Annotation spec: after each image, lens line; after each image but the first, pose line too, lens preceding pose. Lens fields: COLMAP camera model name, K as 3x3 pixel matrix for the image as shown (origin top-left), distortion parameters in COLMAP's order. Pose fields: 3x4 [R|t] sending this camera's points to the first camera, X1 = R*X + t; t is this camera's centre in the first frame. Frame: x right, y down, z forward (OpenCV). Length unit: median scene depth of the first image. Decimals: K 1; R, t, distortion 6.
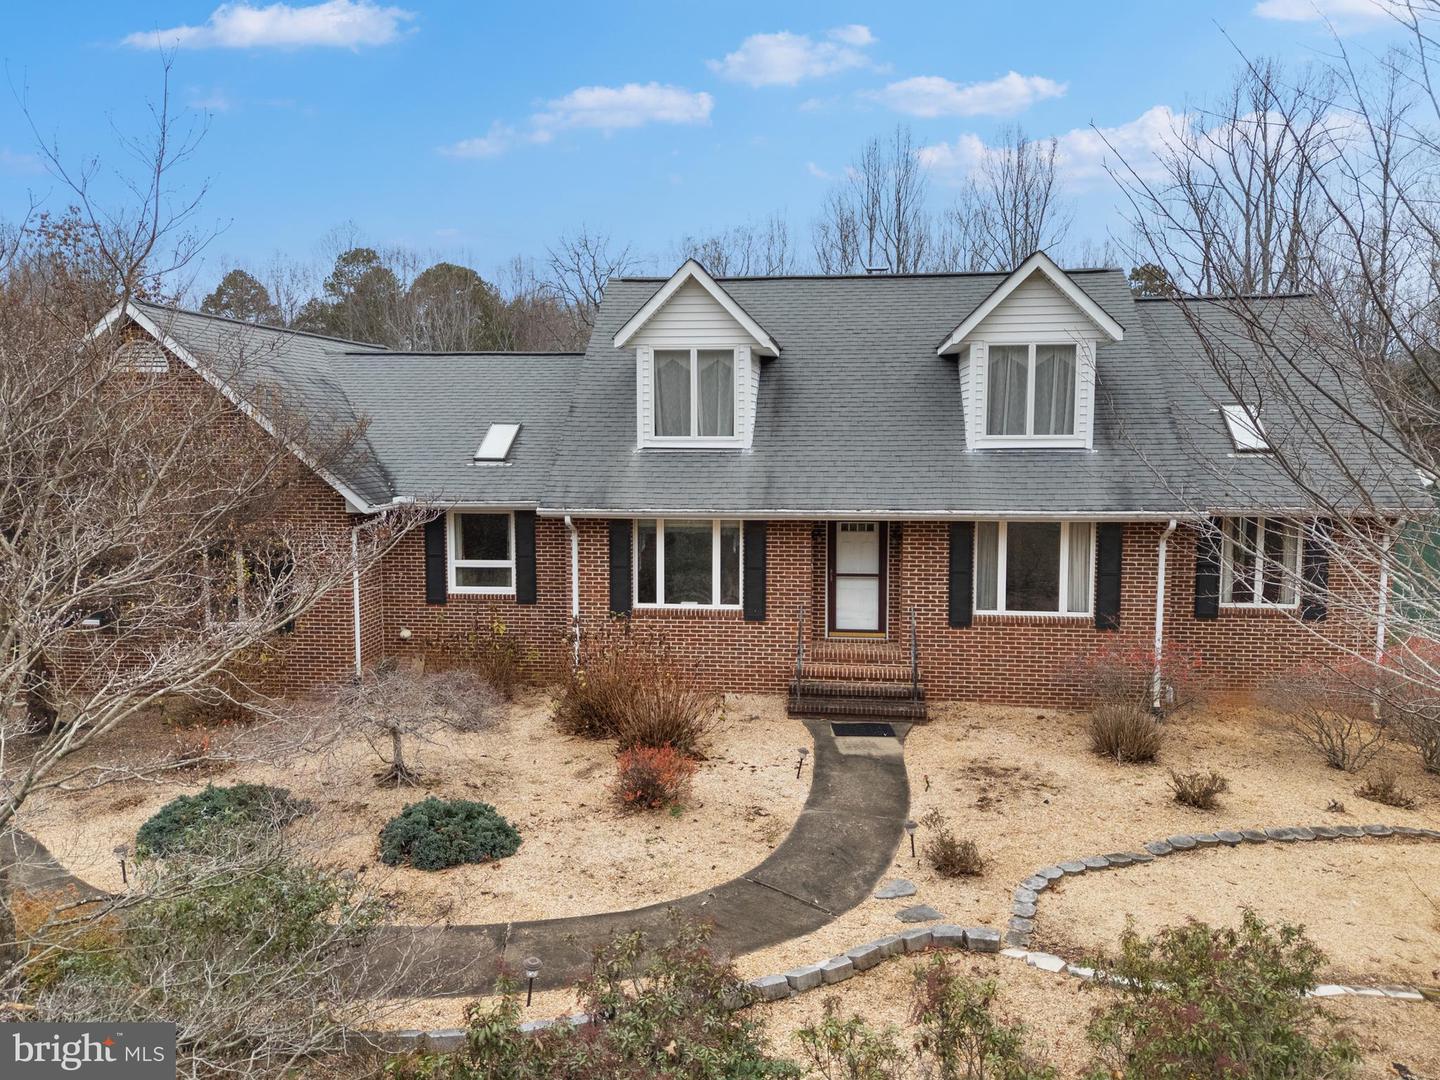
lens RADIAL K [[1005.0, 0, 720.0], [0, 1005.0, 540.0], [0, 0, 1]] dist [0.000018, -0.000627]
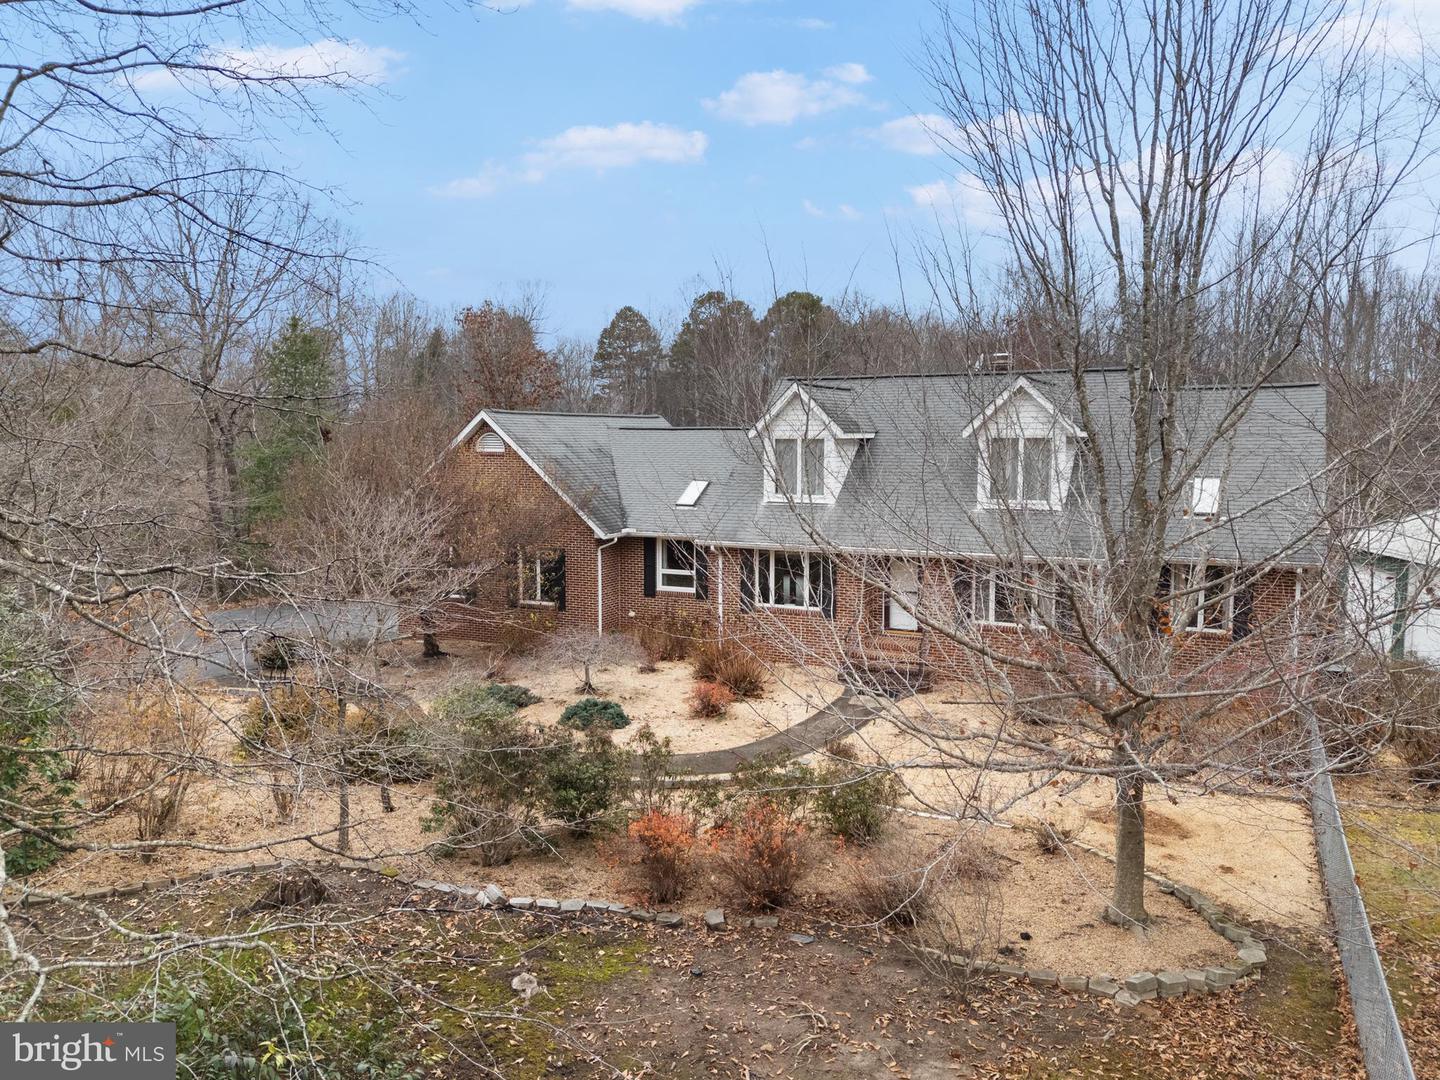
lens RADIAL K [[1005.0, 0, 720.0], [0, 1005.0, 540.0], [0, 0, 1]] dist [0.000018, -0.000627]
pose [[0.933097, 0.032079, -0.358190, 0.415815], [-0.032190, 0.999466, 0.005654, -0.040581], [0.358180, 0.006255, 0.933632, -0.468443]]
